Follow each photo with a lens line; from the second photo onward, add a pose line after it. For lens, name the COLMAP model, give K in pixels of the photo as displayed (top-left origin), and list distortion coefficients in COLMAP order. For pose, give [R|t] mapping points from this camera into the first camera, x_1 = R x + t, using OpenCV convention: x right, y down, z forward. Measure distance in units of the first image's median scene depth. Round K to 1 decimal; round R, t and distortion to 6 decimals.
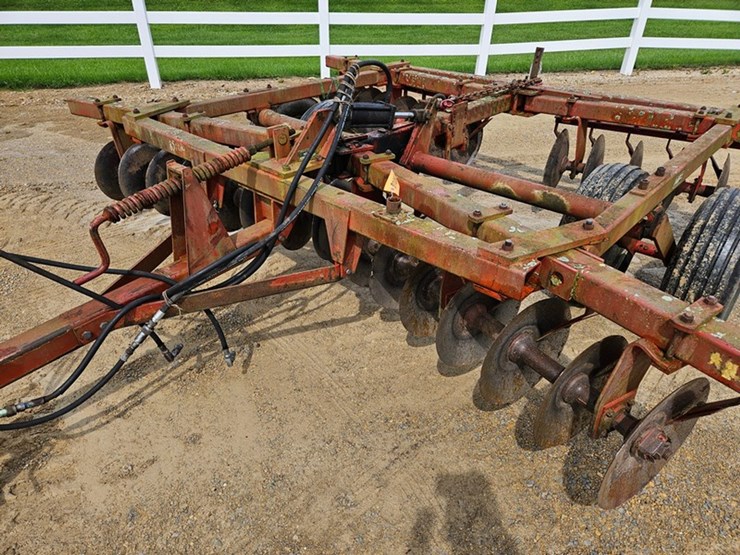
lens RADIAL K [[493.2, 0, 371.7], [0, 493.2, 283.3], [0, 0, 1]] dist [0.070504, -0.056287]
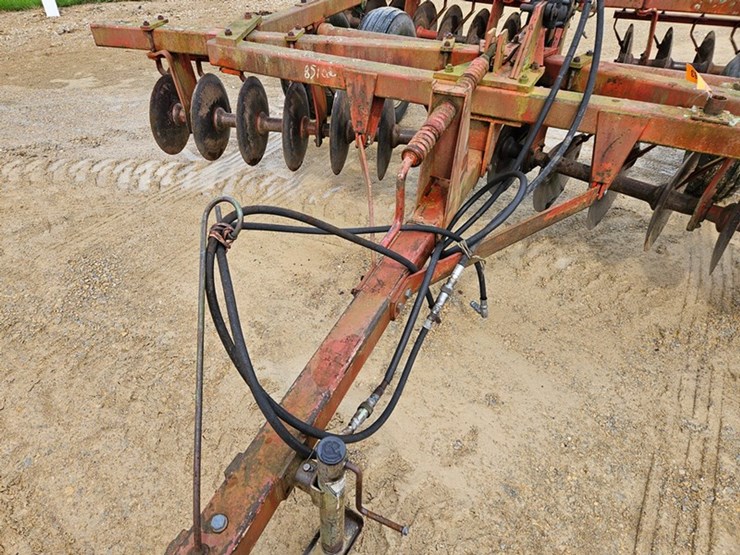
lens RADIAL K [[493.2, 0, 356.7], [0, 493.2, 288.5], [0, 0, 1]] dist [0.070504, -0.056287]
pose [[0.963953, -0.172525, 0.202560, -0.451541], [0.142756, 0.977790, 0.153451, -0.036281], [-0.224535, -0.119003, 0.967172, 0.126230]]
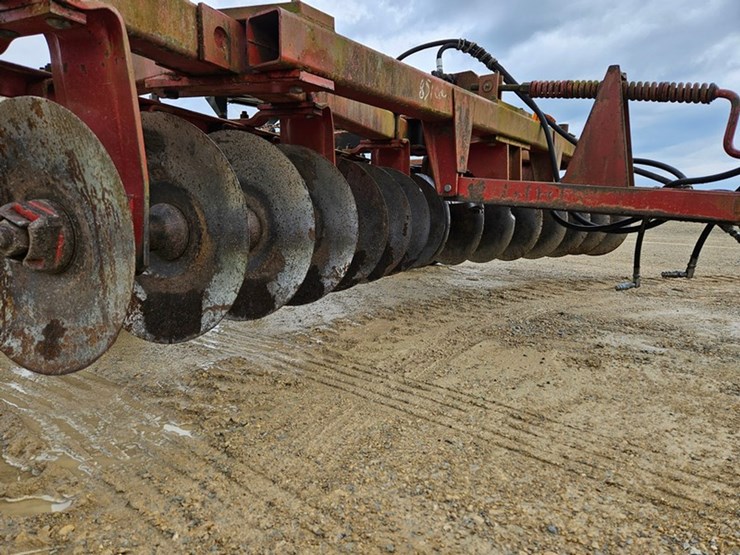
lens RADIAL K [[493.2, 0, 368.1], [0, 493.2, 288.0], [0, 0, 1]] dist [0.070504, -0.056287]
pose [[-0.093963, -0.156097, 0.983262, -0.789548], [0.519046, 0.835106, 0.182178, -0.184979], [-0.849566, 0.527477, 0.002553, 0.956328]]
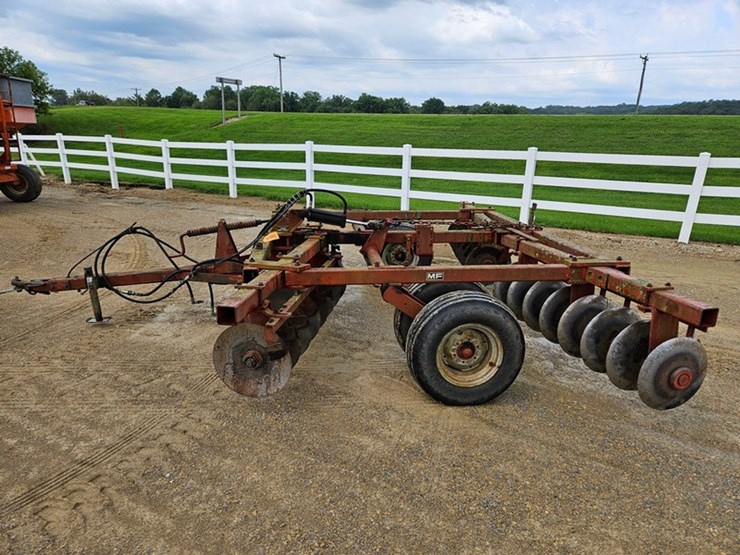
lens RADIAL K [[493.2, 0, 370.6], [0, 493.2, 284.4], [0, 0, 1]] dist [0.070504, -0.056287]
pose [[0.752726, 0.194625, -0.628907, 0.976540], [-0.360026, 0.921489, -0.145739, 0.072915], [0.551166, 0.336125, 0.763699, -0.167214]]
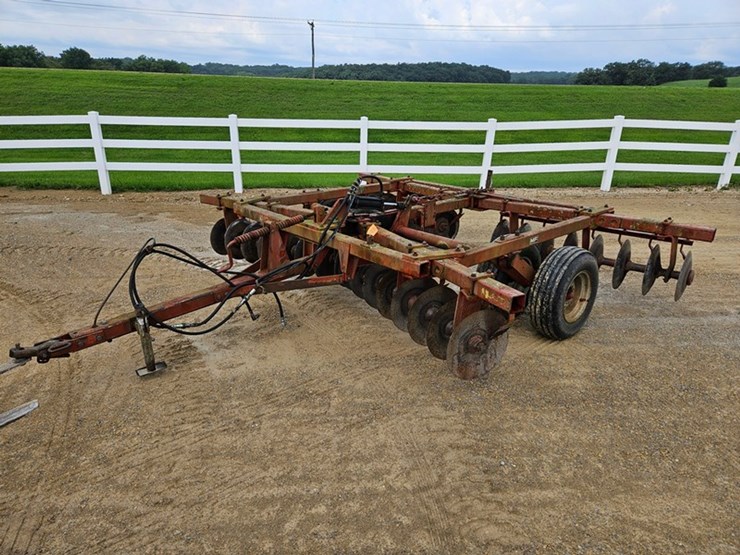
lens RADIAL K [[493.2, 0, 366.0], [0, 493.2, 284.5], [0, 0, 1]] dist [0.070504, -0.056287]
pose [[0.994368, 0.039431, -0.098377, 0.130811], [-0.058599, 0.977978, -0.200310, 0.240408], [0.088313, 0.204947, 0.974781, -0.535412]]
